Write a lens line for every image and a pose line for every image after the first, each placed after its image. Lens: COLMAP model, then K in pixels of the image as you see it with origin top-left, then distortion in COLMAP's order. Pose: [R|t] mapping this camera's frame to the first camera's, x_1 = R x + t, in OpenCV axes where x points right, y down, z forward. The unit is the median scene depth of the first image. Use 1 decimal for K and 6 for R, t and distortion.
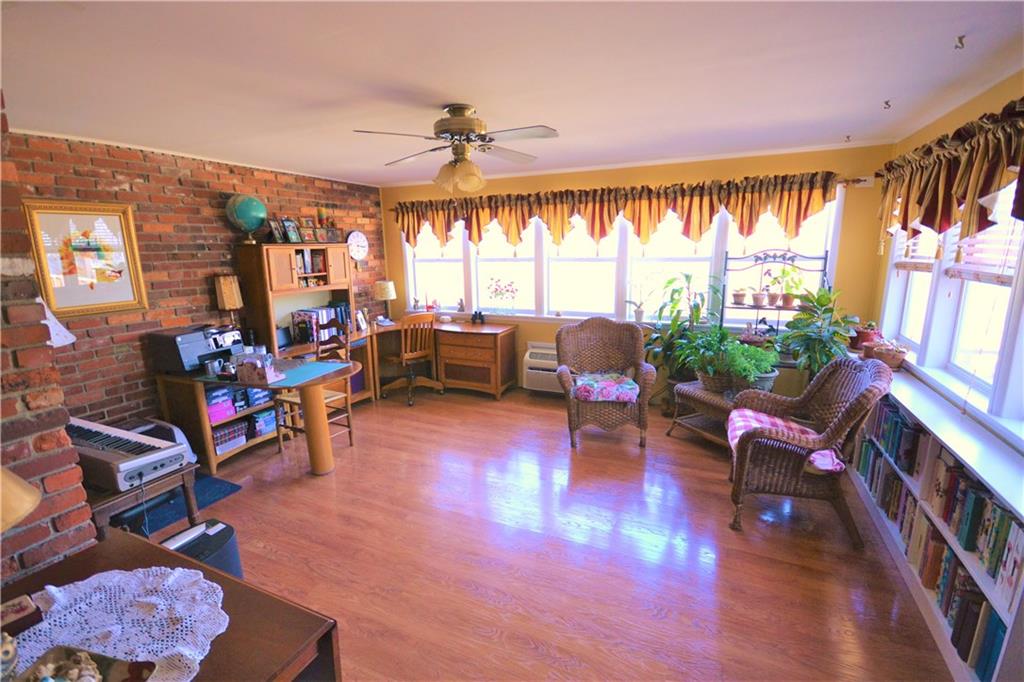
lens RADIAL K [[456.4, 0, 510.6], [0, 456.4, 343.1], [0, 0, 1]] dist [-0.006887, -0.004770]
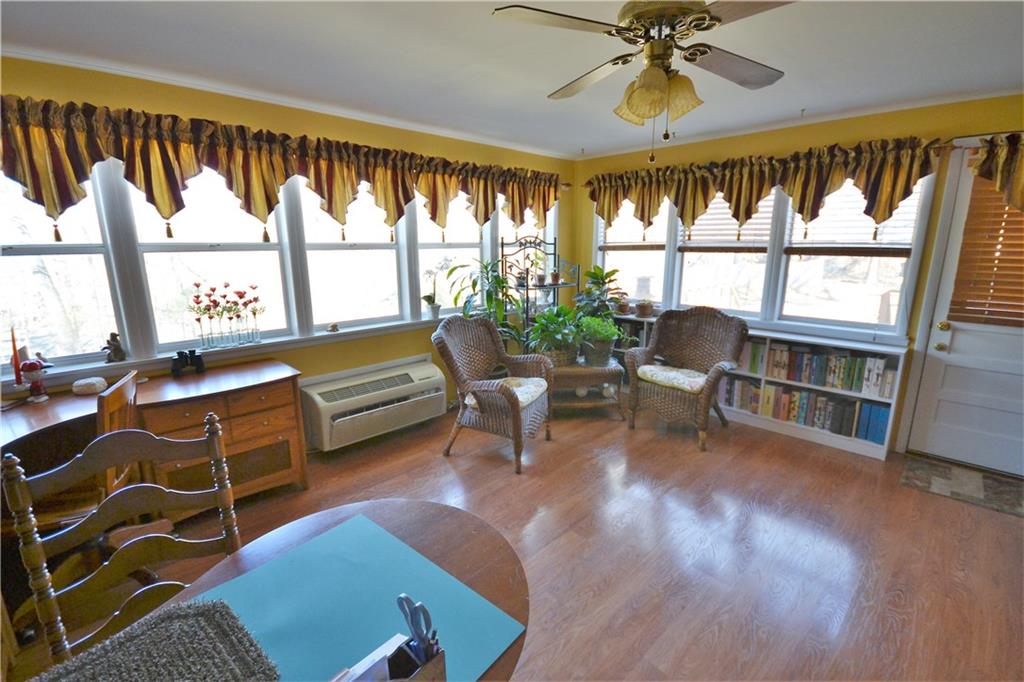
lens RADIAL K [[456.4, 0, 512.5], [0, 456.4, 341.0], [0, 0, 1]] dist [-0.006887, -0.004770]
pose [[0.341356, -0.181859, 0.922173, -0.508949], [0.188499, 0.974418, 0.122386, -0.091270], [-0.920839, 0.132051, 0.366904, 0.610180]]
